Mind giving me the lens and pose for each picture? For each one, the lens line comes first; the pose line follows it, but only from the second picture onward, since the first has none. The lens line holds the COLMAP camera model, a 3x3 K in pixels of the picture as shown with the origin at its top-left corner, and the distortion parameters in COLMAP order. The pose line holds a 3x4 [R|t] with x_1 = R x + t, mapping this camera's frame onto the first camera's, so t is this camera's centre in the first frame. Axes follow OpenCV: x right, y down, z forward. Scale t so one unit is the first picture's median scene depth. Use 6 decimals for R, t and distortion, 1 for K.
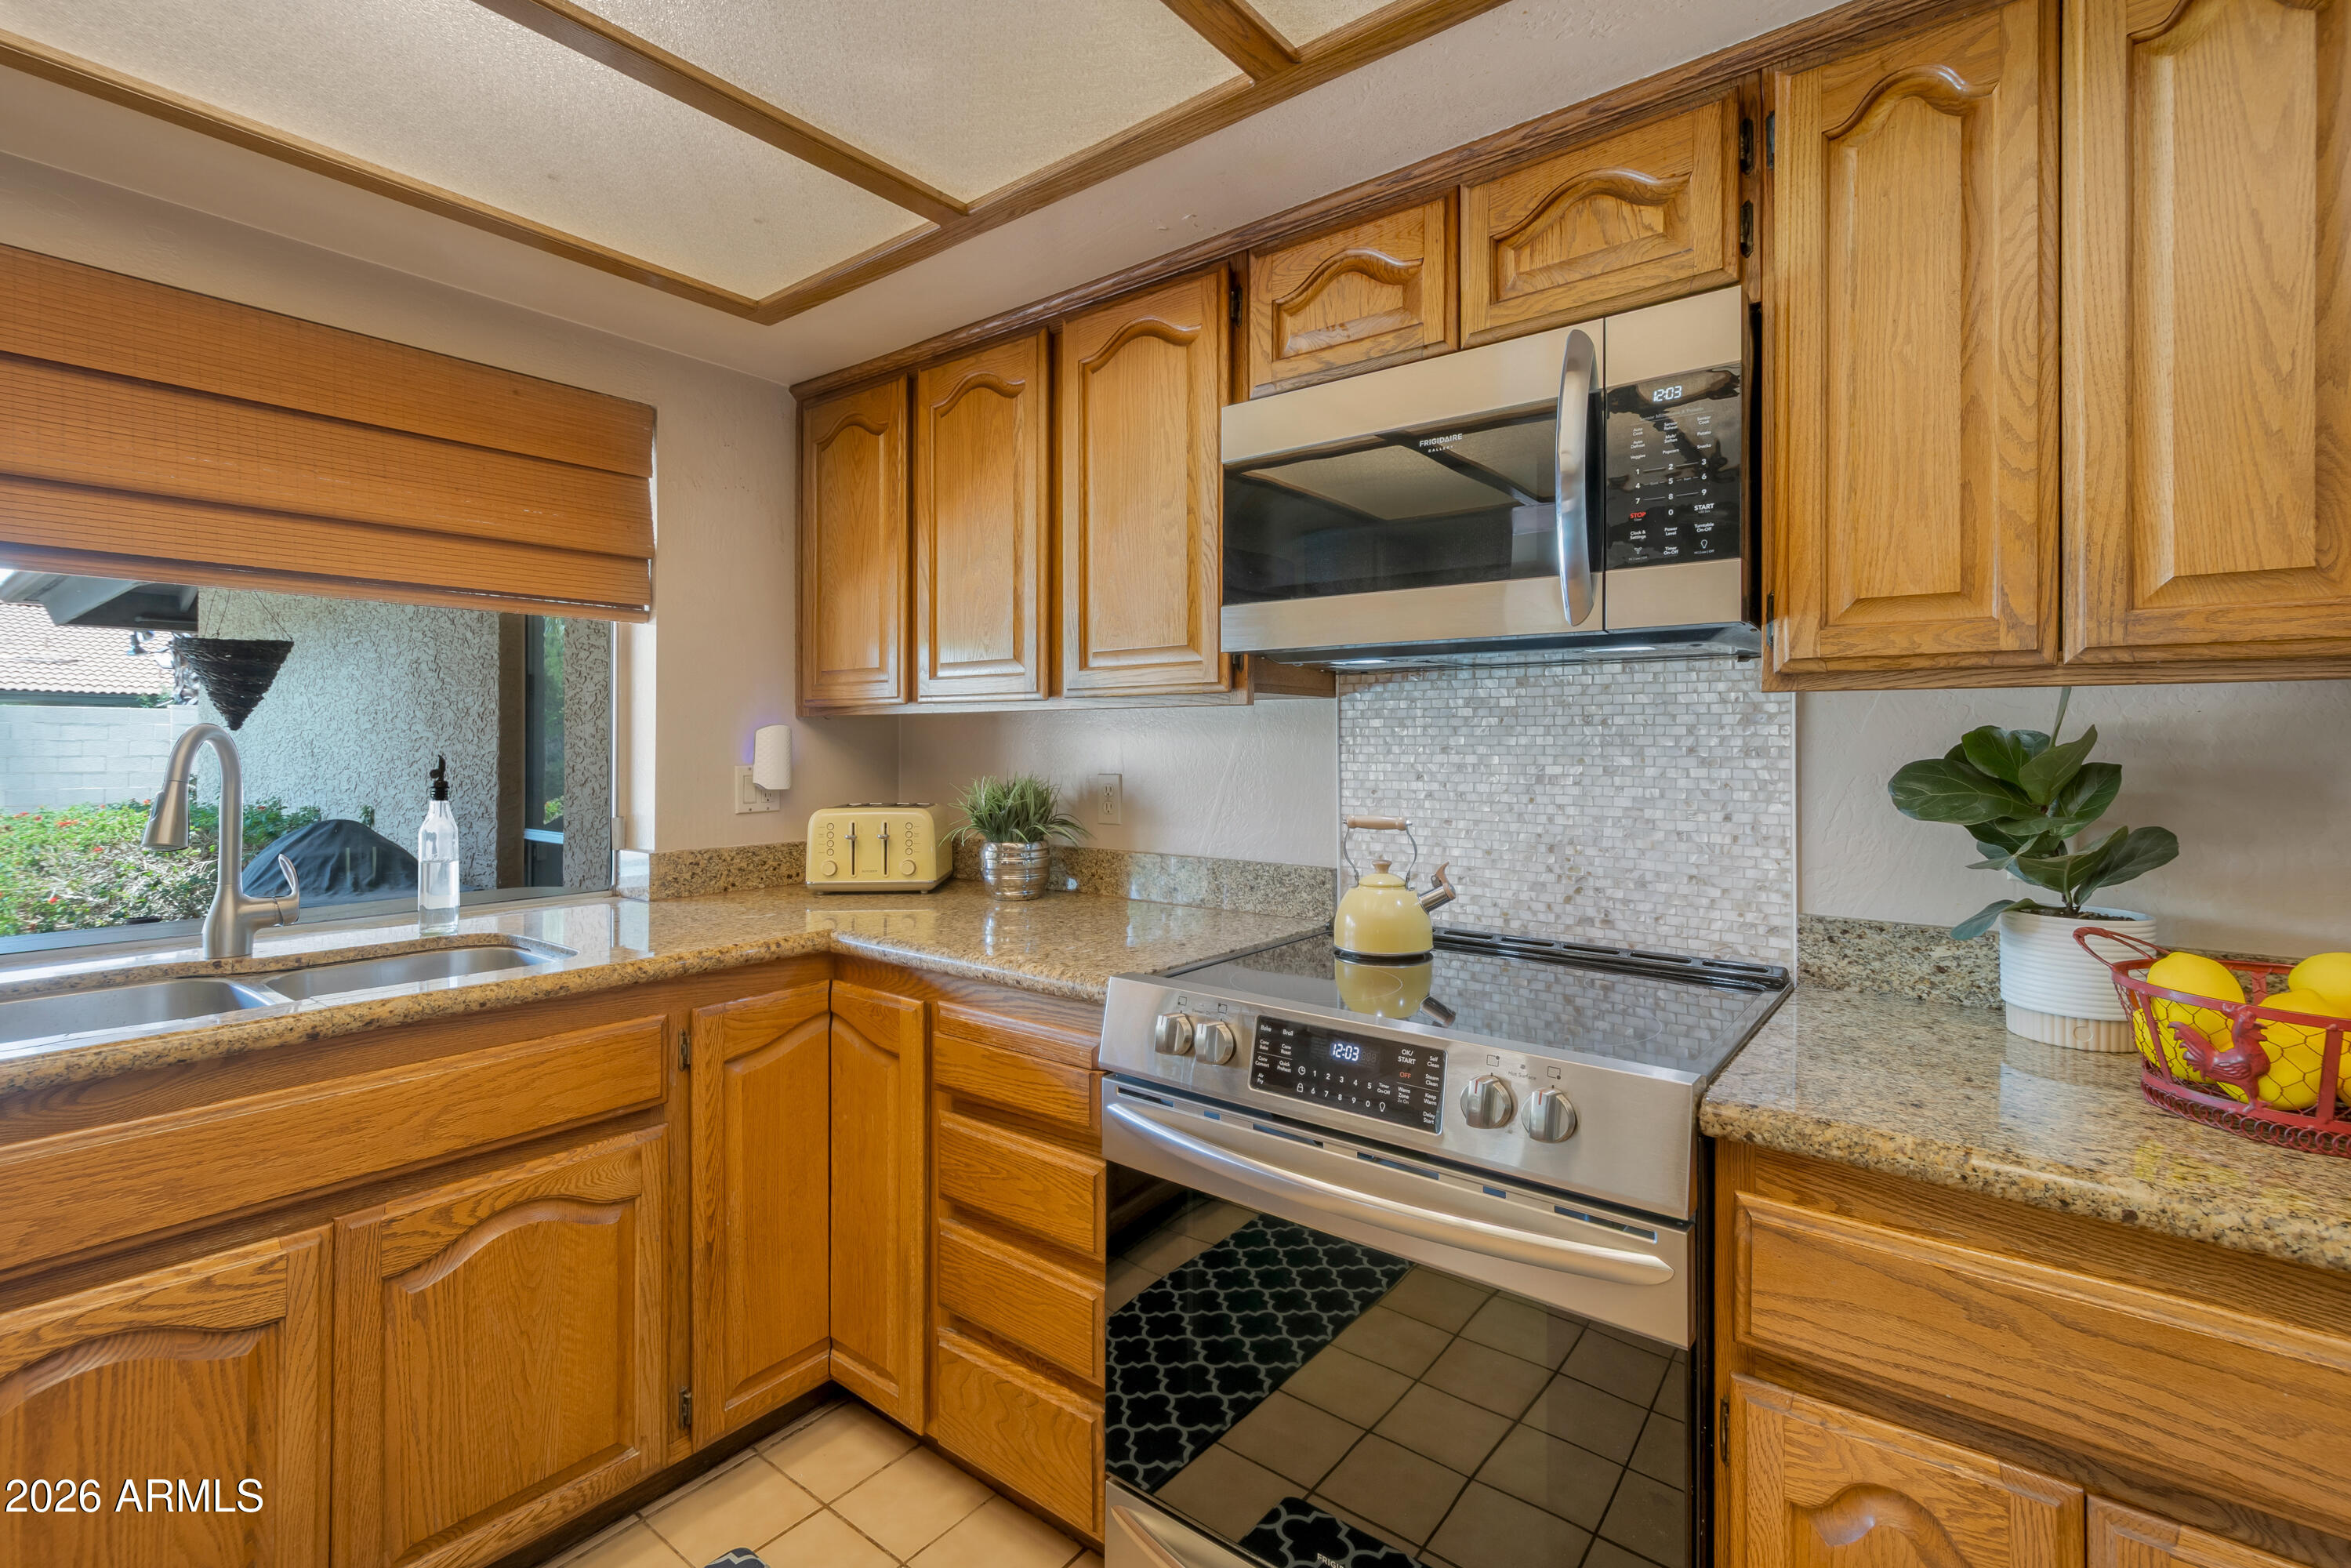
lens RADIAL K [[1072.0, 0, 1180.4], [0, 1072.0, 735.4], [0, 0, 1]] dist [0.003871, -0.000601]
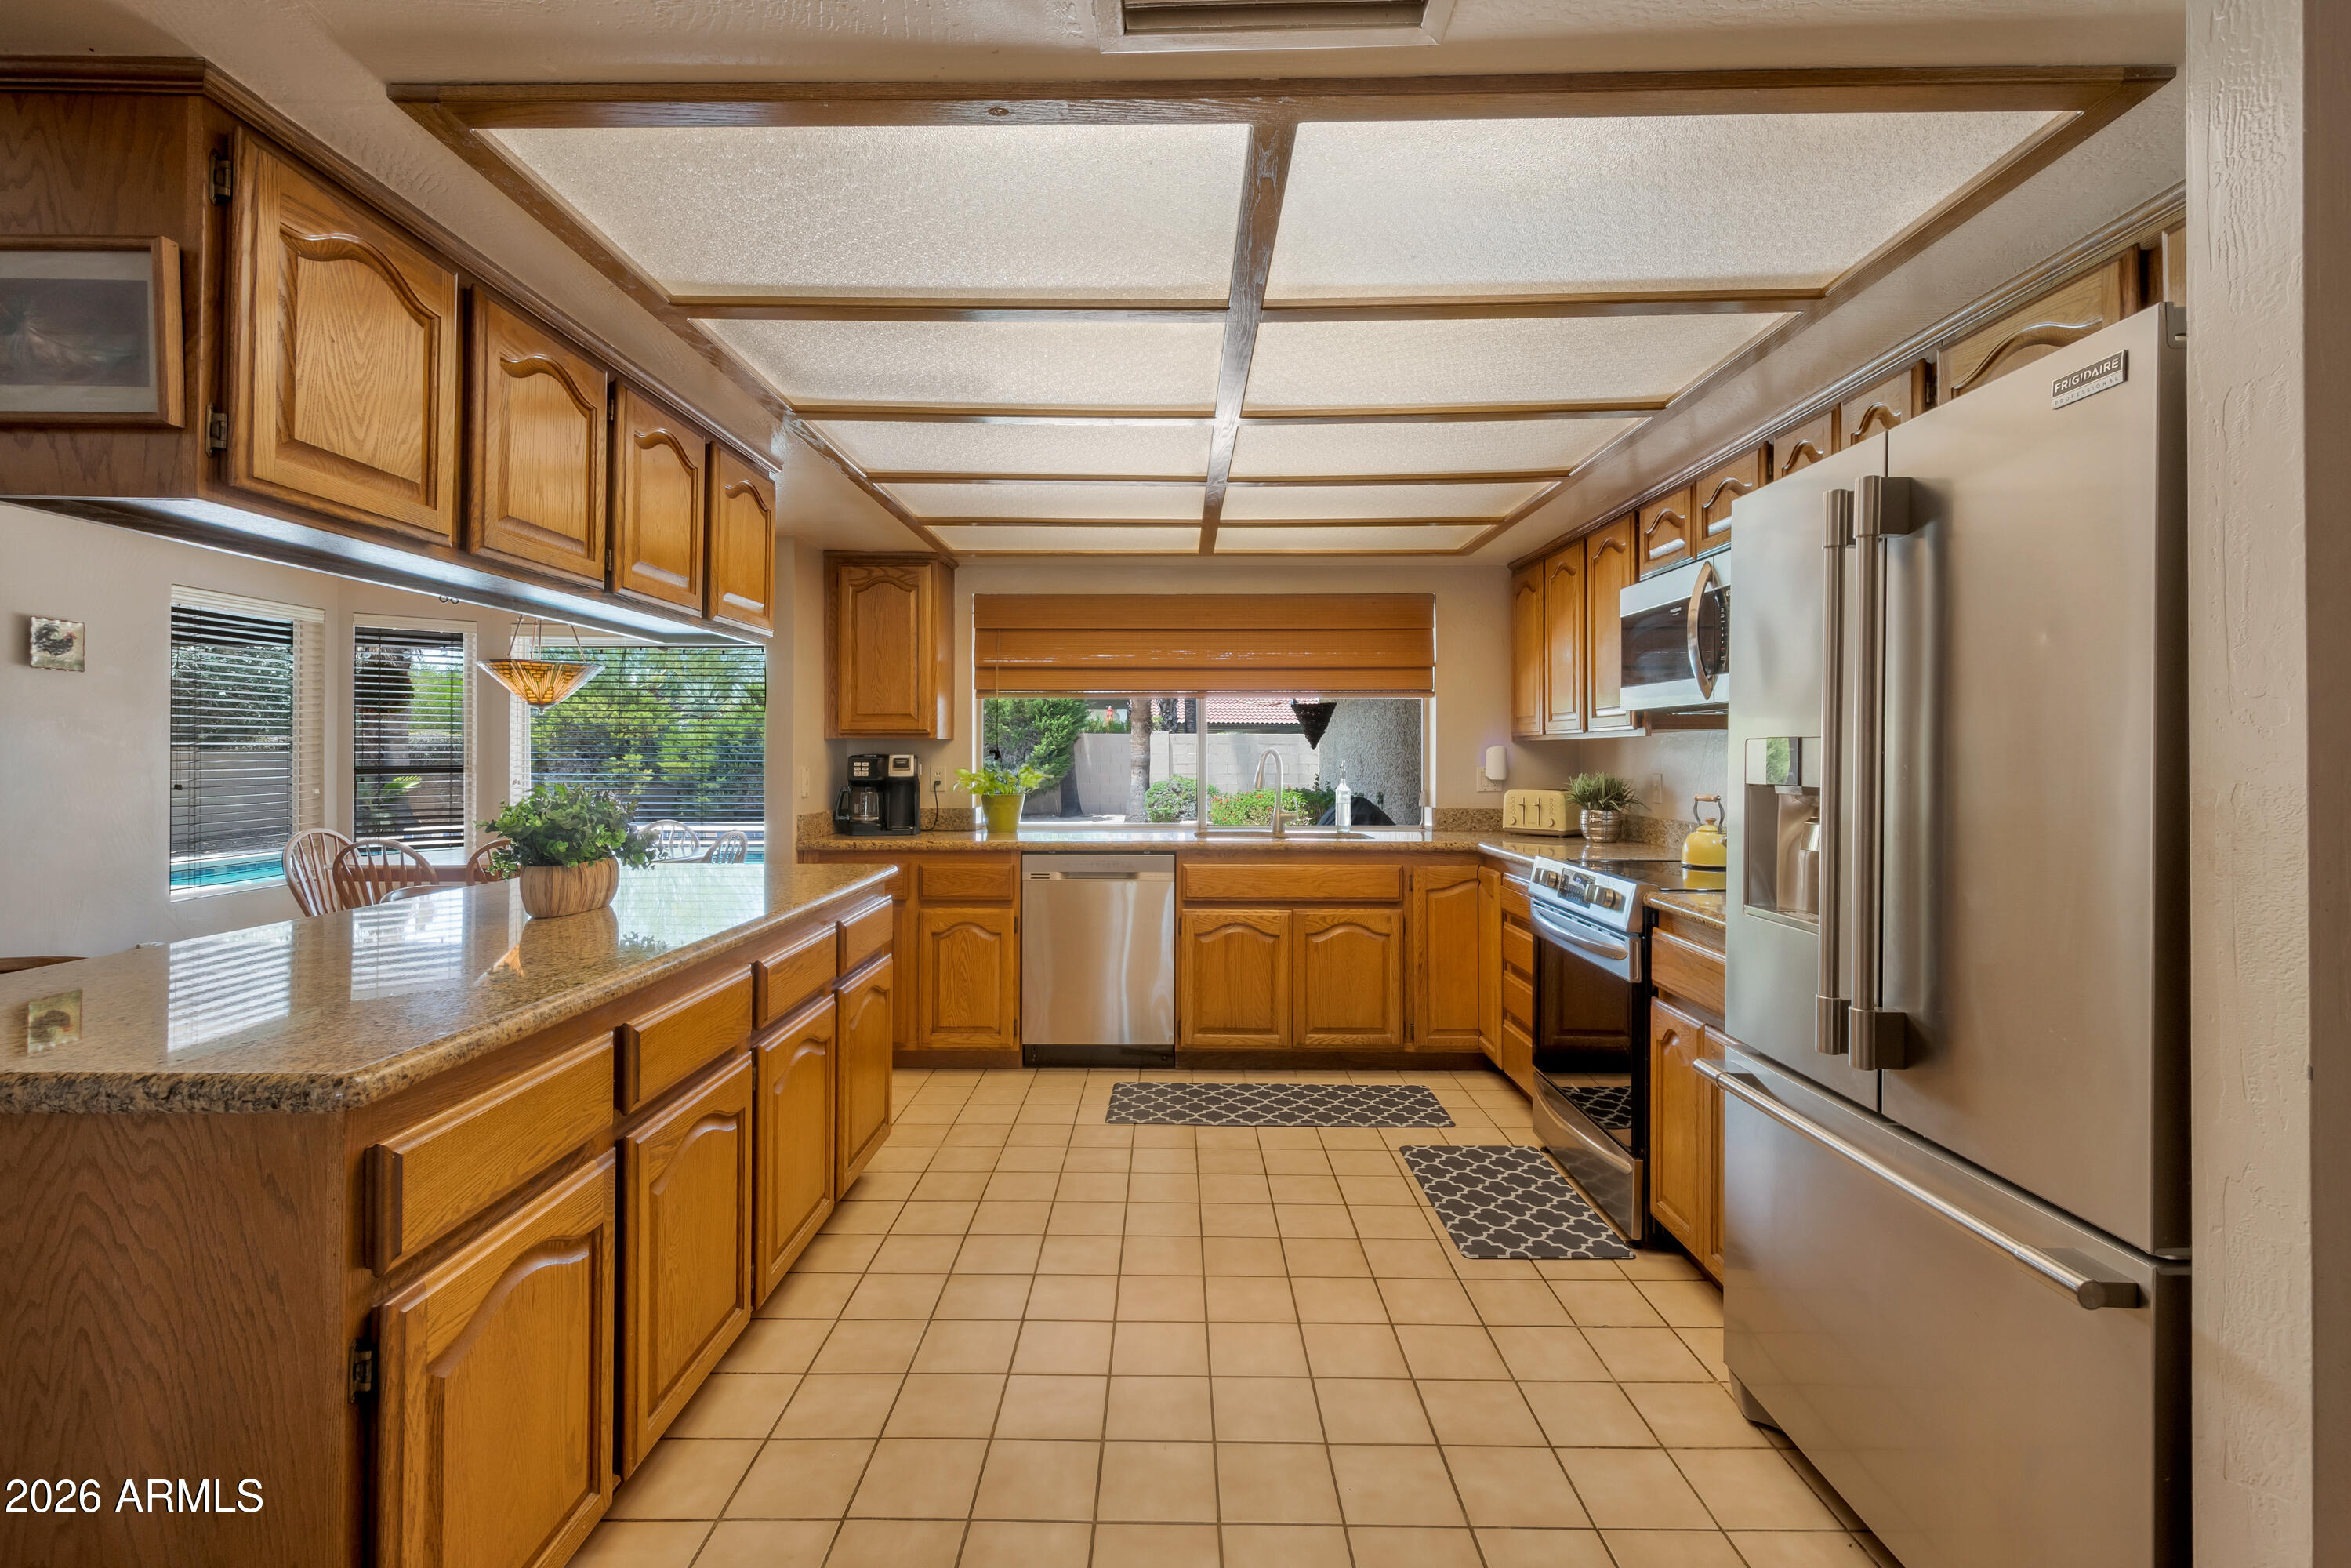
lens RADIAL K [[1050.8, 0, 1152.3], [0, 1050.8, 750.5], [0, 0, 1]] dist [0.004041, -0.000027]
pose [[0.602315, -0.002191, -0.798255, 1.216256], [0.003566, 0.999994, -0.000055, -0.005951], [0.798250, -0.002814, 0.602319, -1.004462]]
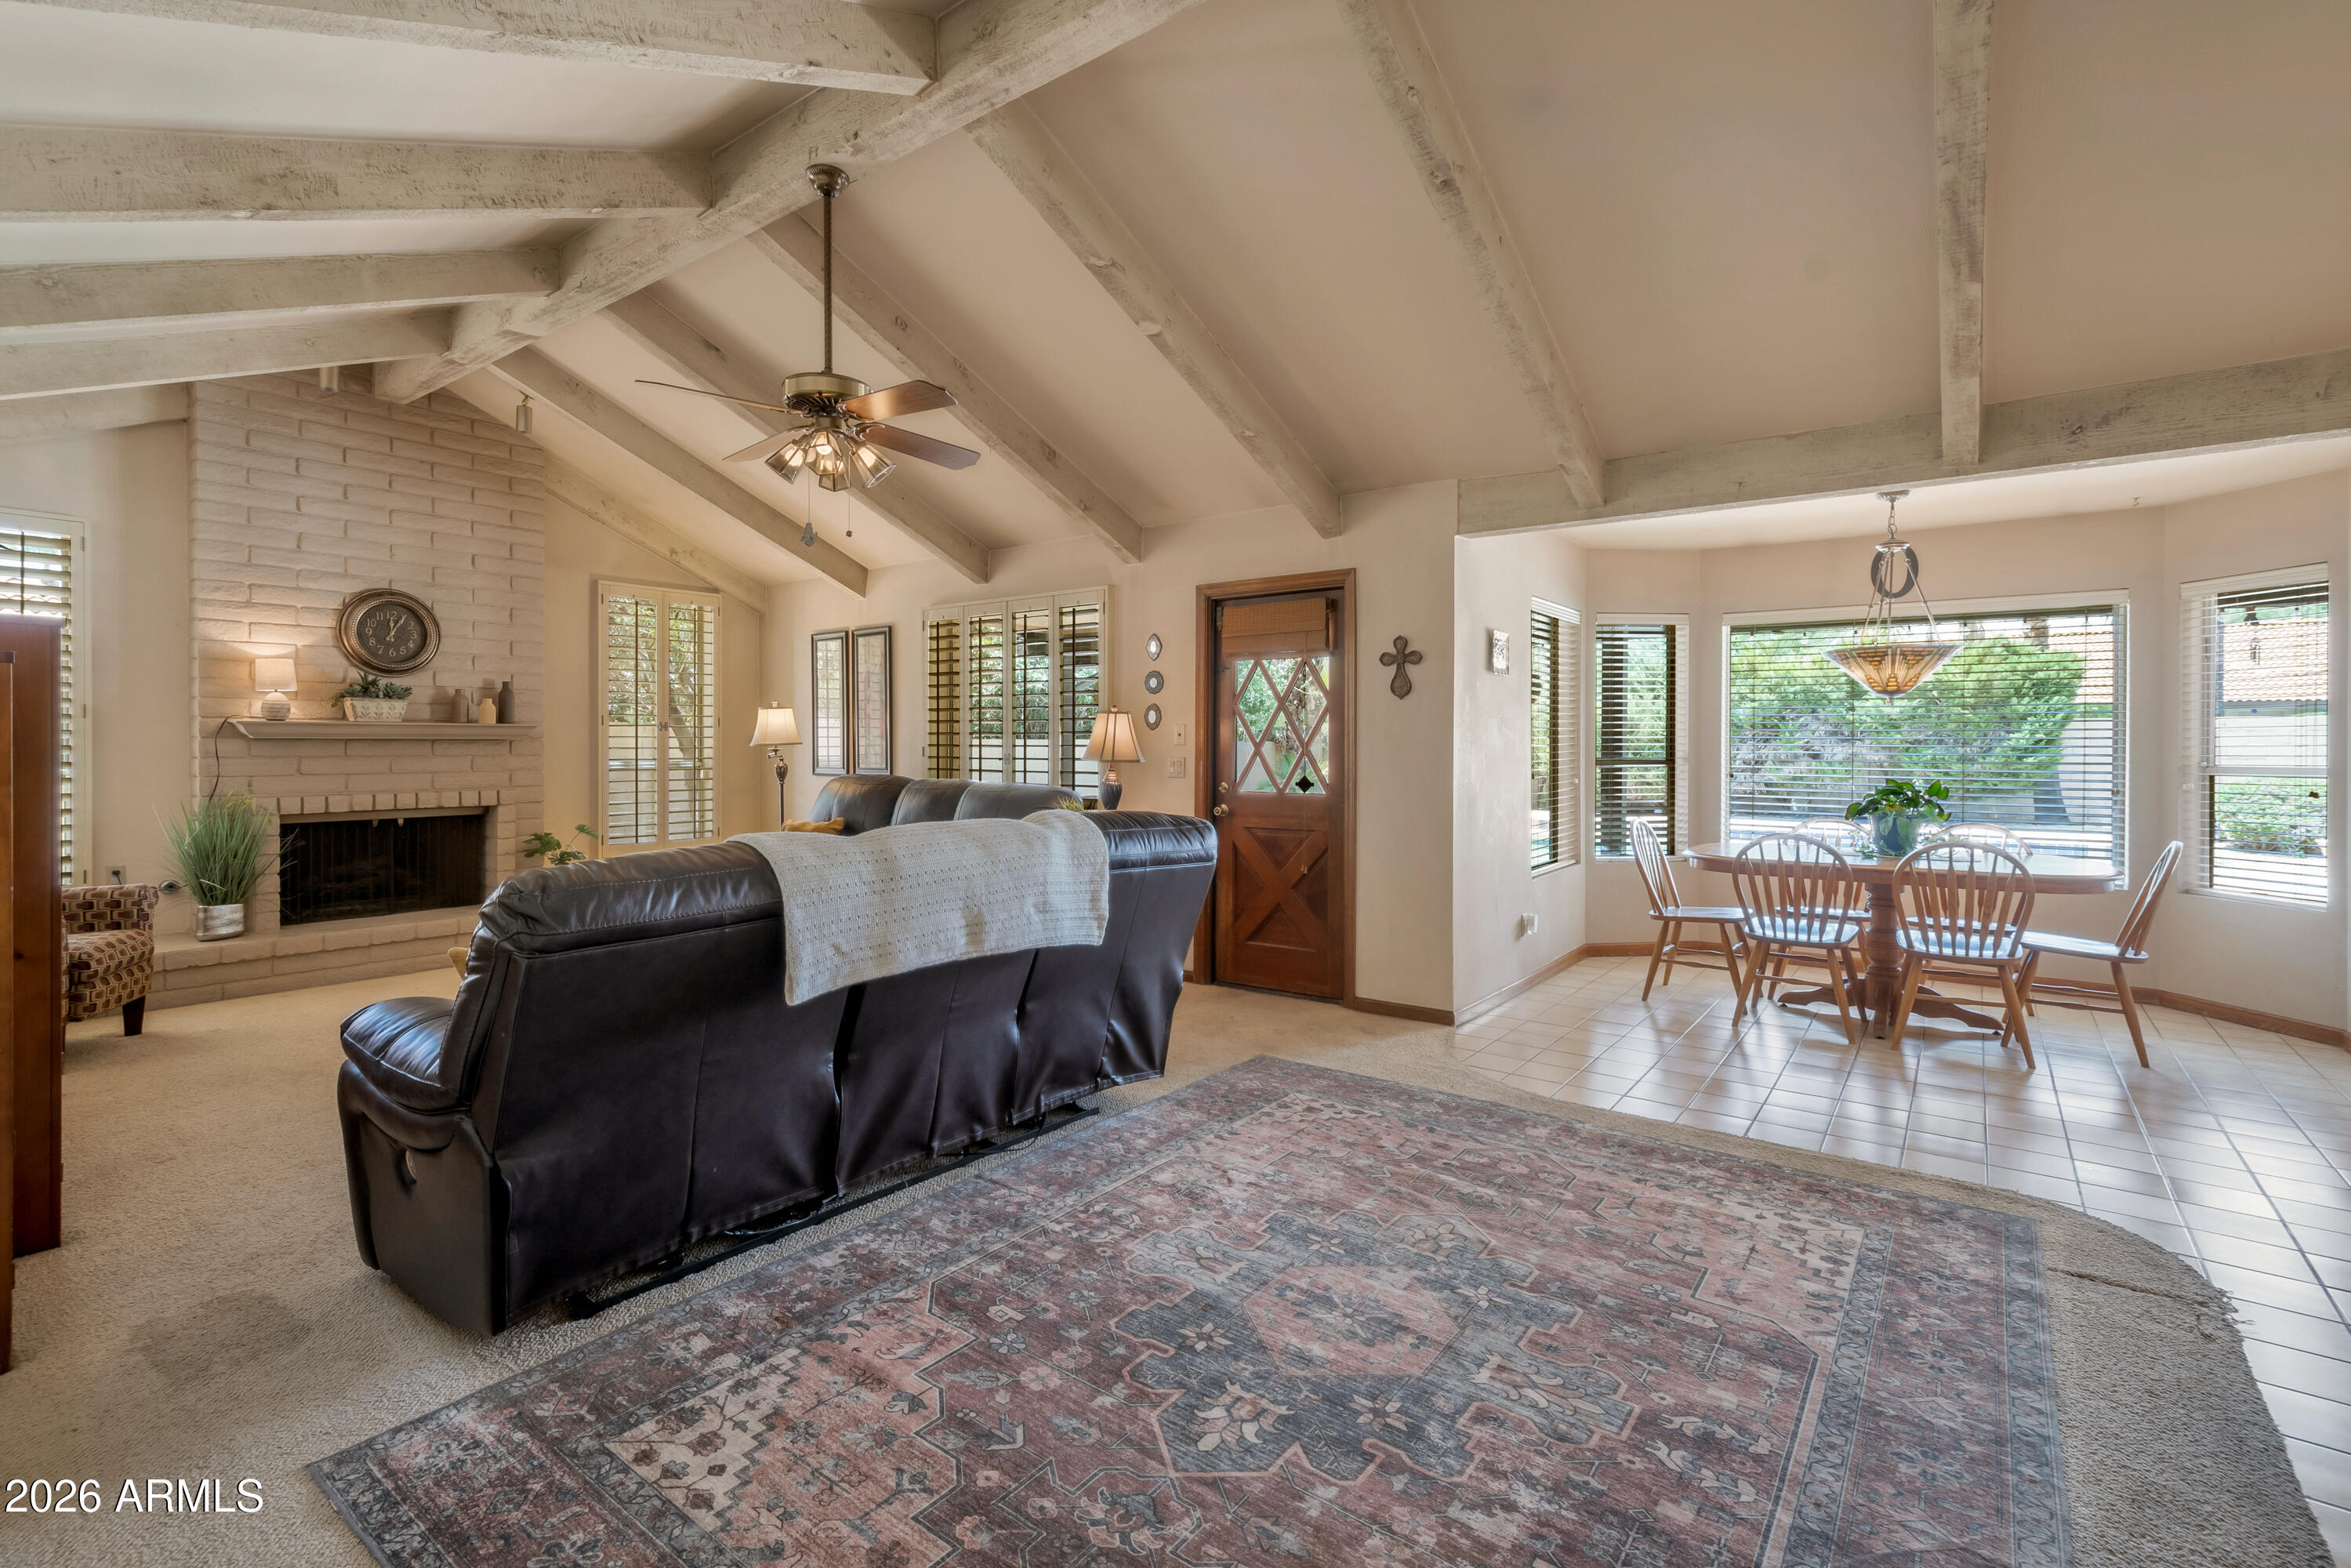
lens RADIAL K [[1050.8, 0, 1152.3], [0, 1050.8, 750.5], [0, 0, 1]] dist [0.004041, -0.000027]
pose [[0.004755, 0.007150, -0.999963, 0.412787], [0.005331, 0.999960, 0.007176, -0.028646], [0.999974, -0.005365, 0.004717, -2.781216]]
